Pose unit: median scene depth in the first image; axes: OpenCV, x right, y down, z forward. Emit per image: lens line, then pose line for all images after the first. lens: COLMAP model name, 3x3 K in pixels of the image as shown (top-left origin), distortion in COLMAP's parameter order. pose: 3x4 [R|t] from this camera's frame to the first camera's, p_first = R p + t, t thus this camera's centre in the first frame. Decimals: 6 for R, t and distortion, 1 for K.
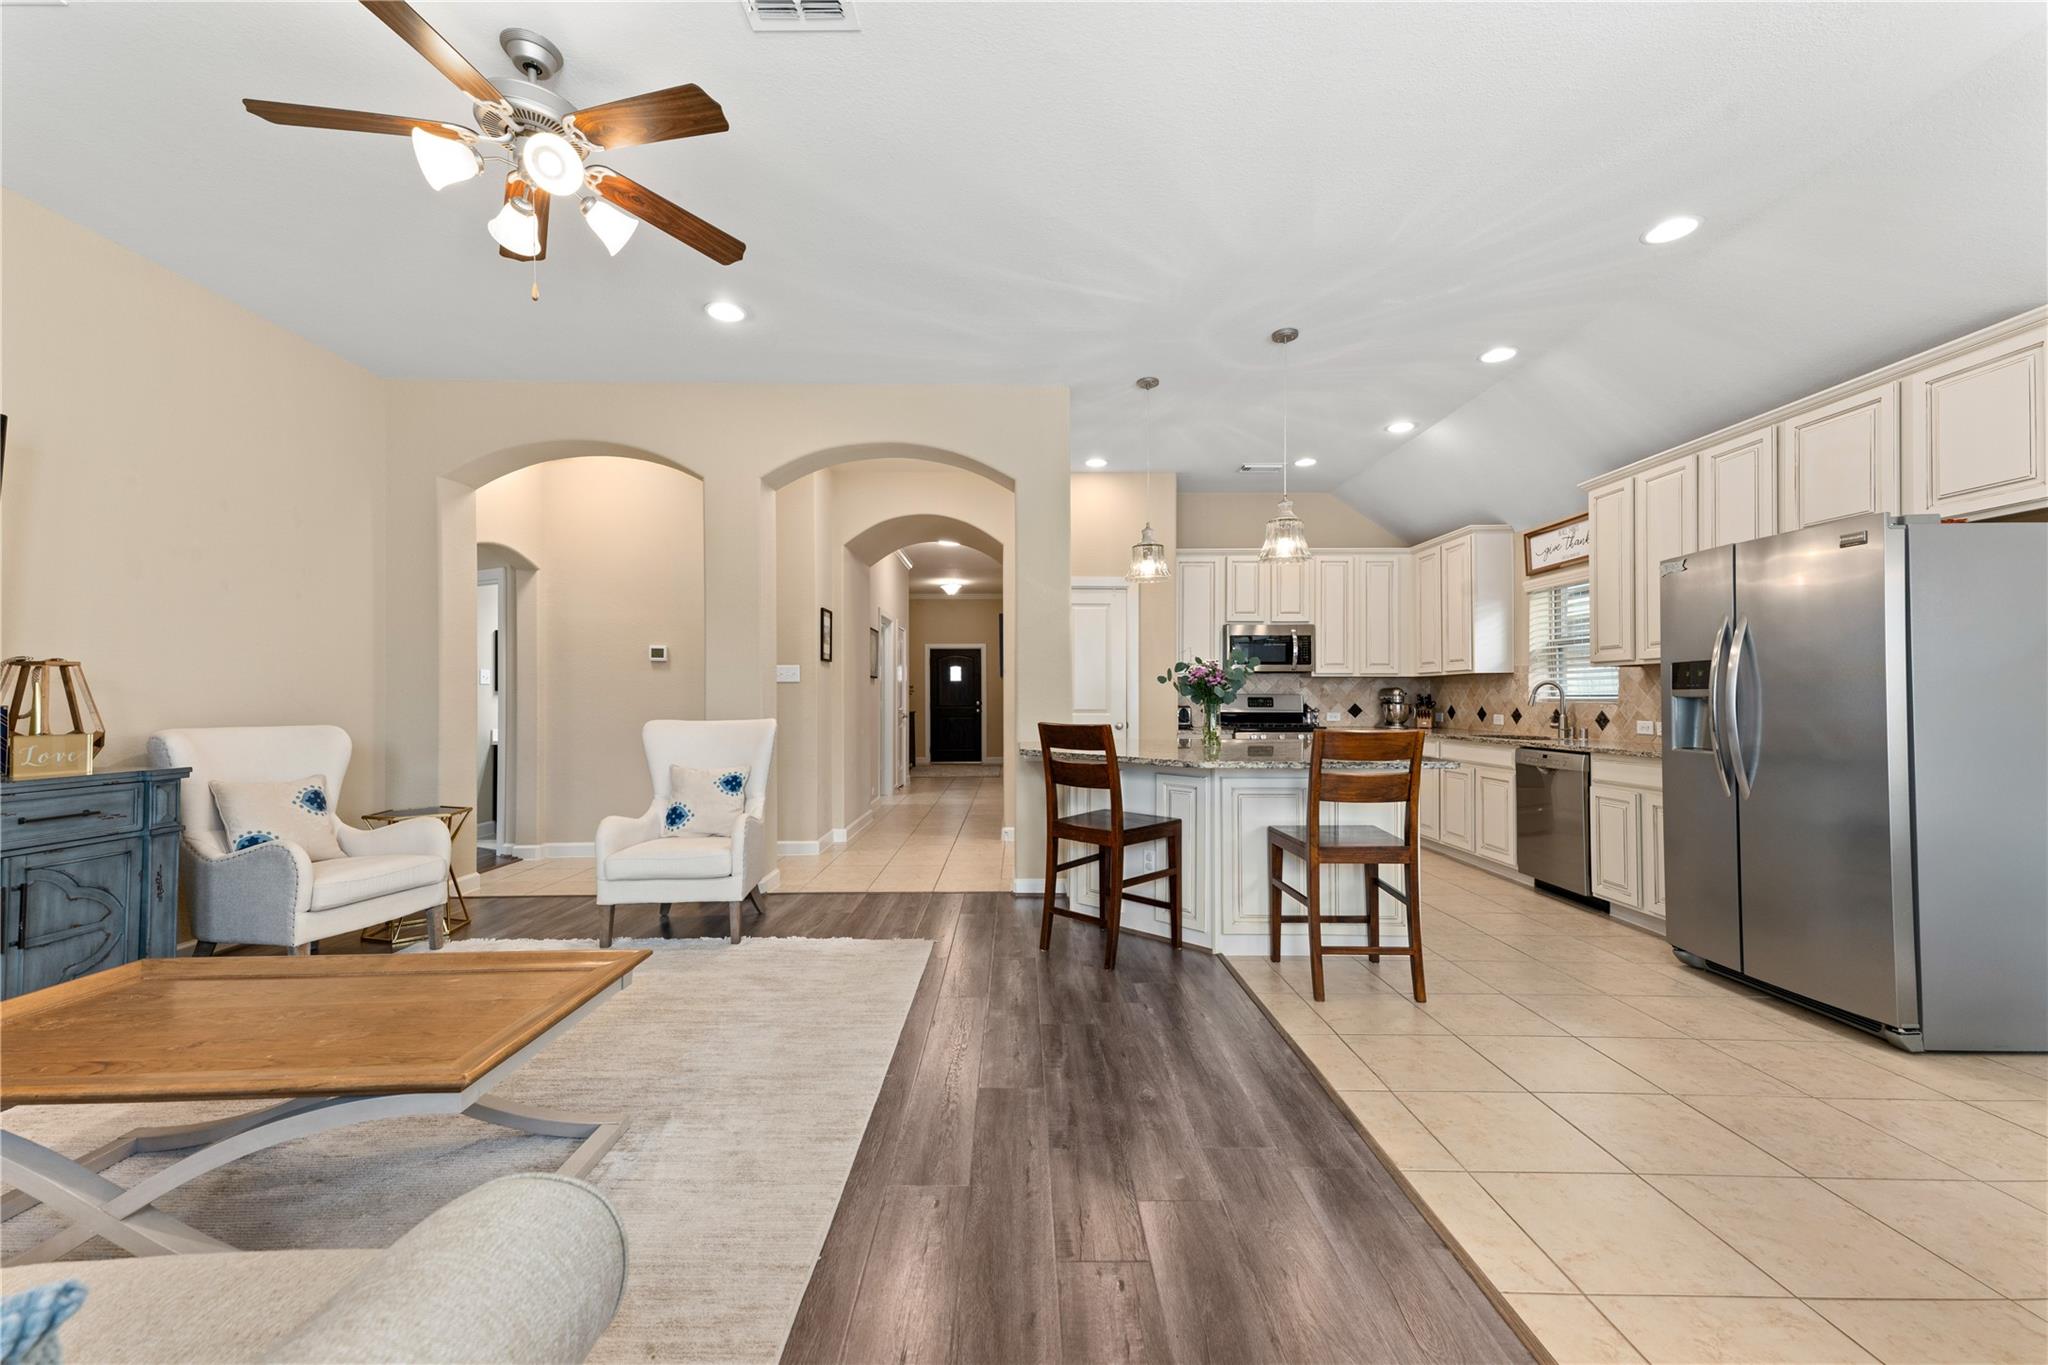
lens RADIAL K [[818.8, 0, 1020.8], [0, 818.8, 691.0], [0, 0, 1]] dist [0.017506, 0.001206]
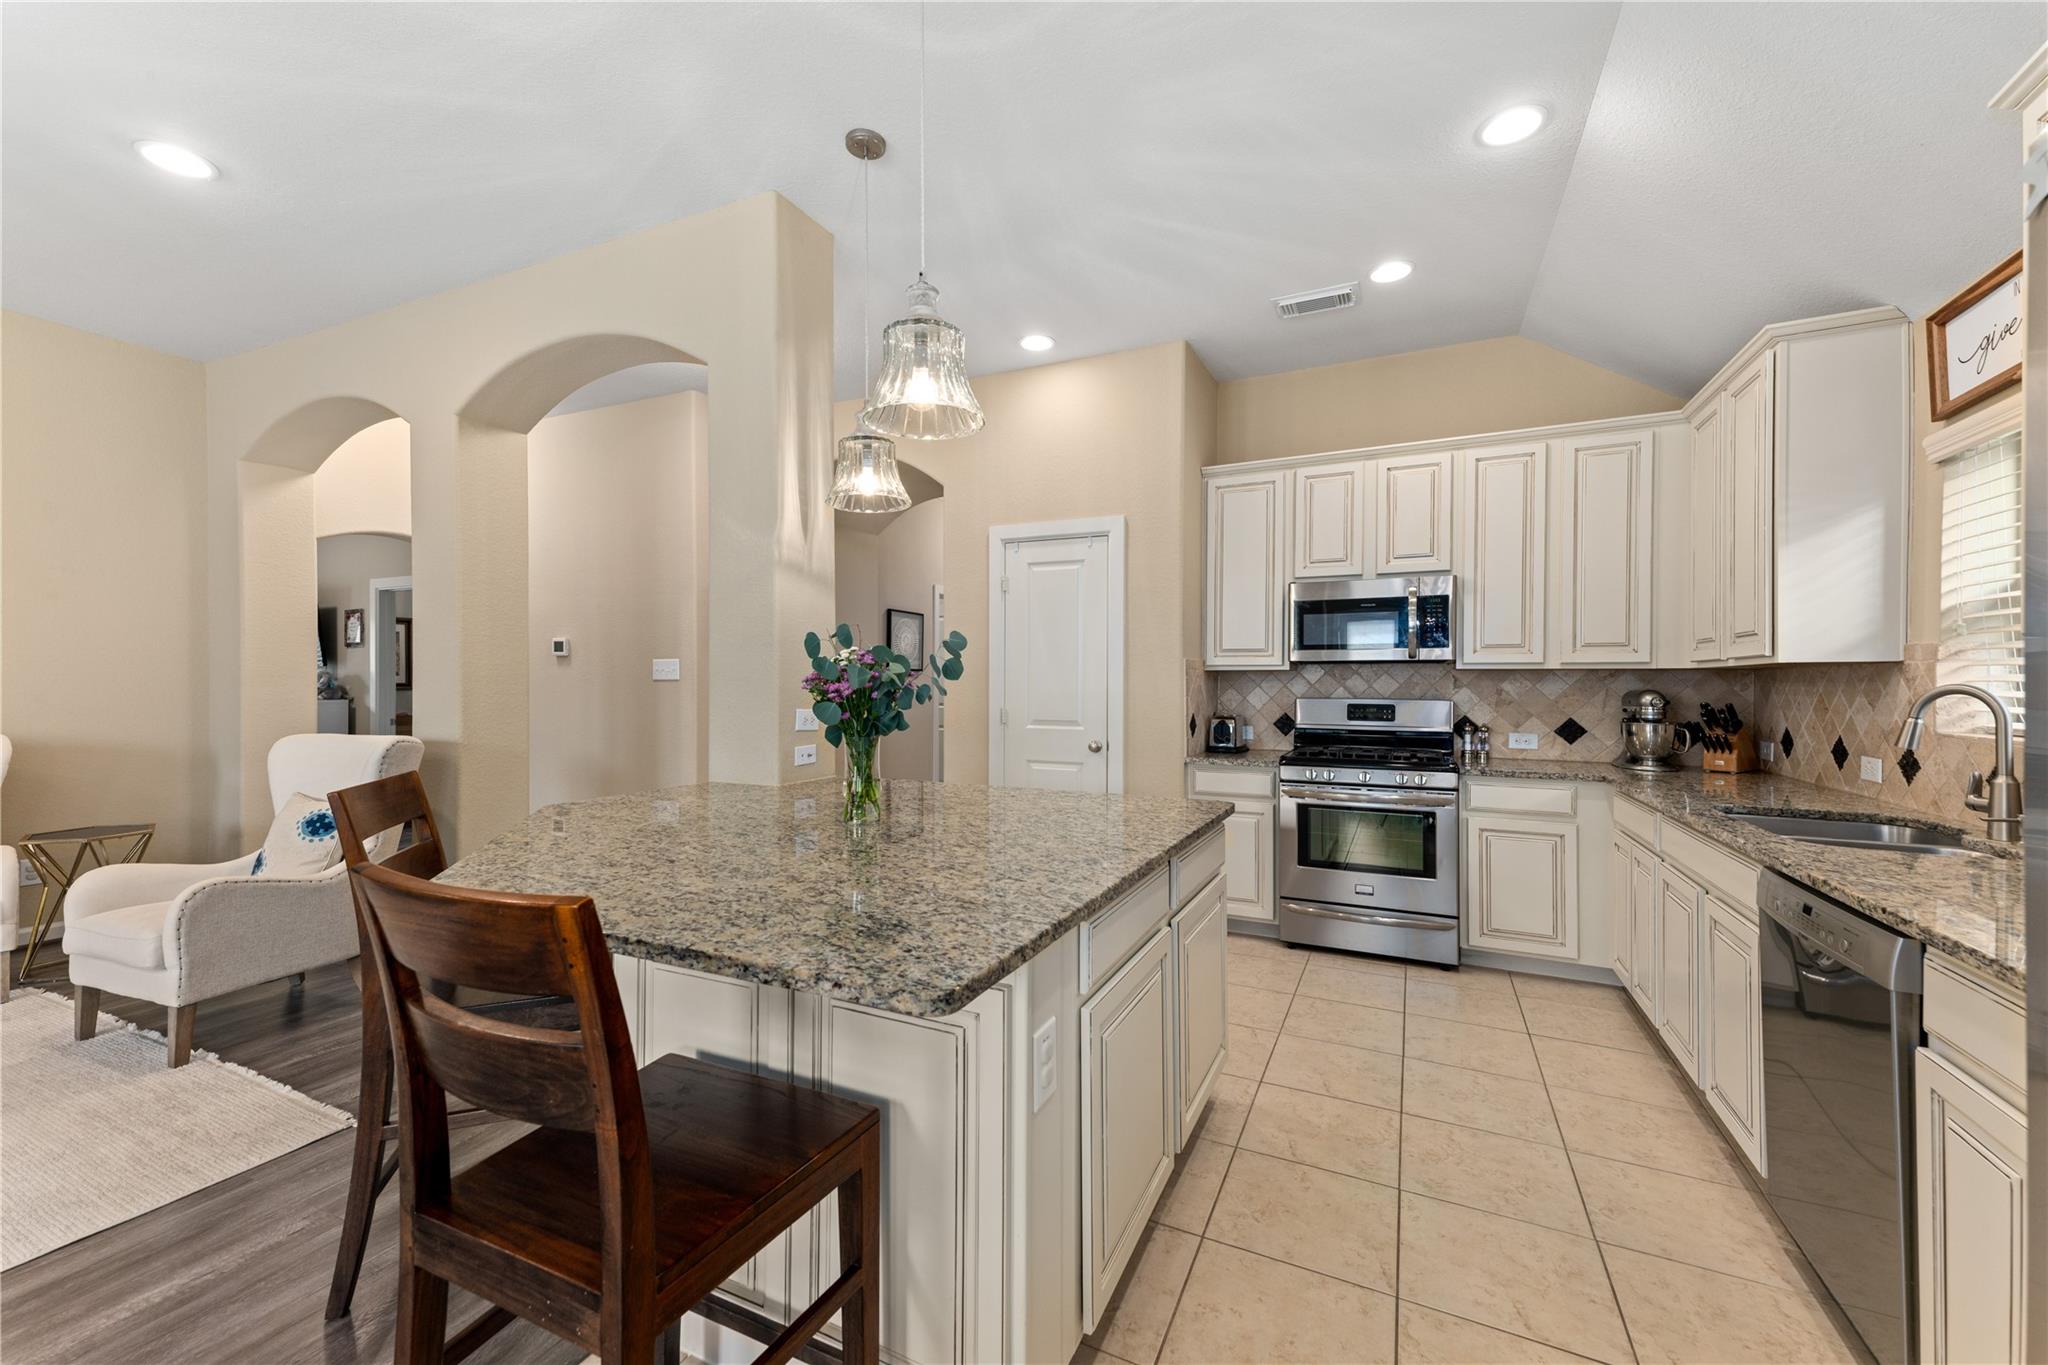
lens RADIAL K [[818.8, 0, 1019.8], [0, 818.8, 681.9], [0, 0, 1]] dist [0.017506, 0.001206]
pose [[0.900072, 0.002893, -0.435731, 0.381295], [-0.000258, 0.999981, 0.006106, -0.014174], [0.435740, -0.005383, 0.900056, 0.426380]]
